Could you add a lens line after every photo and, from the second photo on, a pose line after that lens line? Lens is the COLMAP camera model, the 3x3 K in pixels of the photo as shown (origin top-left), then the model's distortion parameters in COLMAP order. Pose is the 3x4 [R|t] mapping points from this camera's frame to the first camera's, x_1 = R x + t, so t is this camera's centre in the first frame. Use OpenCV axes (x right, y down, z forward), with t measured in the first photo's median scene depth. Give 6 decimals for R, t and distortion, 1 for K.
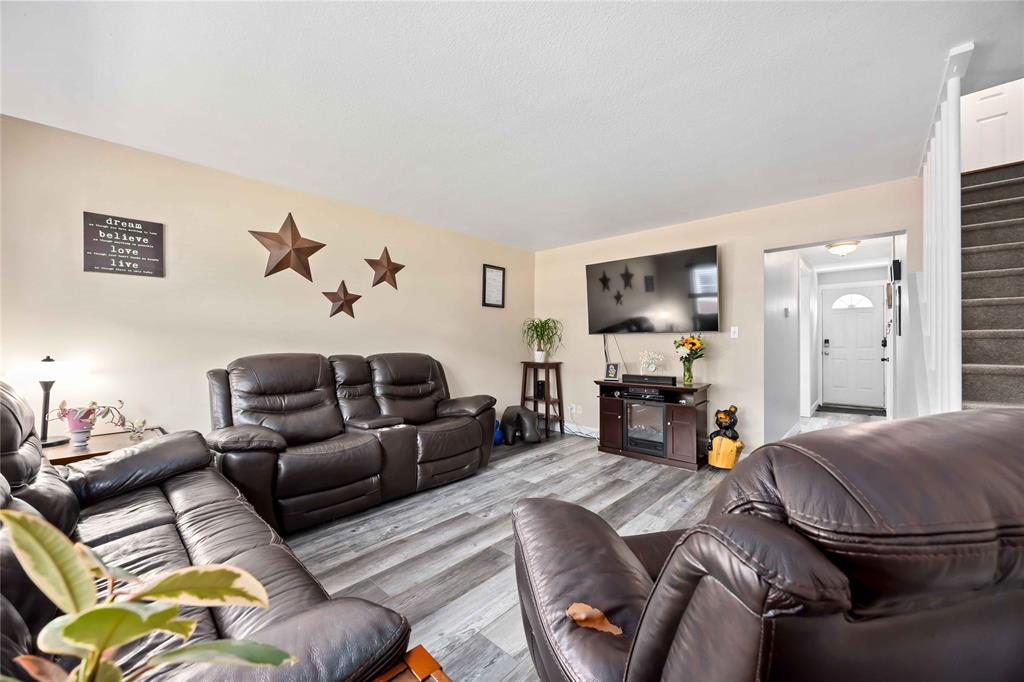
lens RADIAL K [[392.4, 0, 514.0], [0, 392.4, 343.7], [0, 0, 1]] dist [-0.000691, -0.000138]
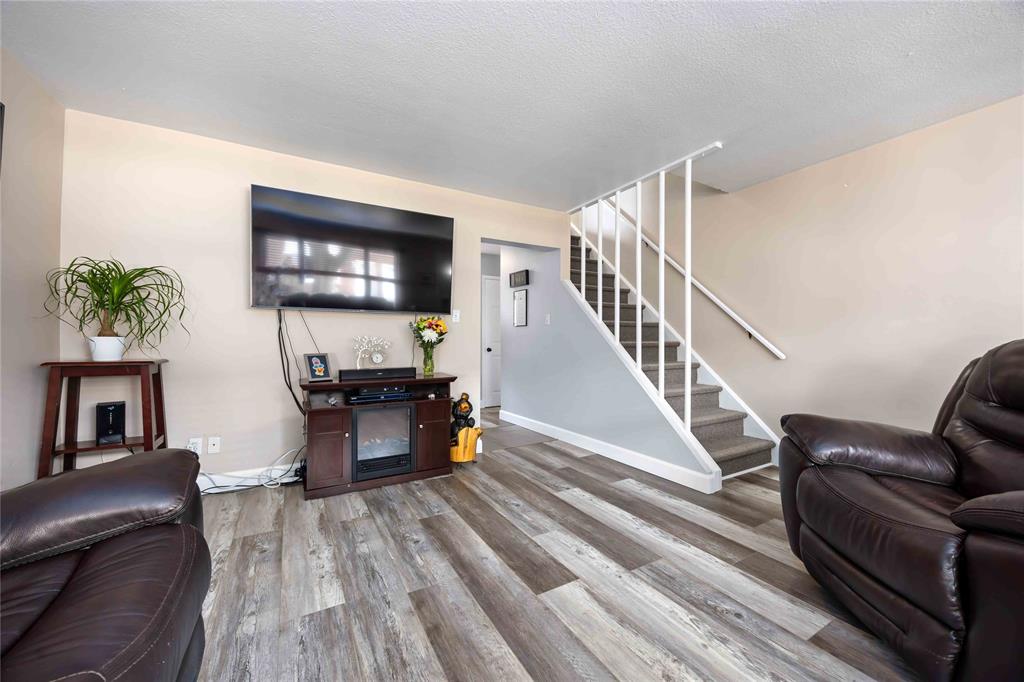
lens RADIAL K [[392.4, 0, 514.7], [0, 392.4, 341.3], [0, 0, 1]] dist [-0.000691, -0.000138]
pose [[0.290051, 0.003846, 0.957004, -0.333406], [0.001137, 0.999990, -0.004363, 0.039951], [-0.957011, 0.002354, 0.290043, 0.646213]]
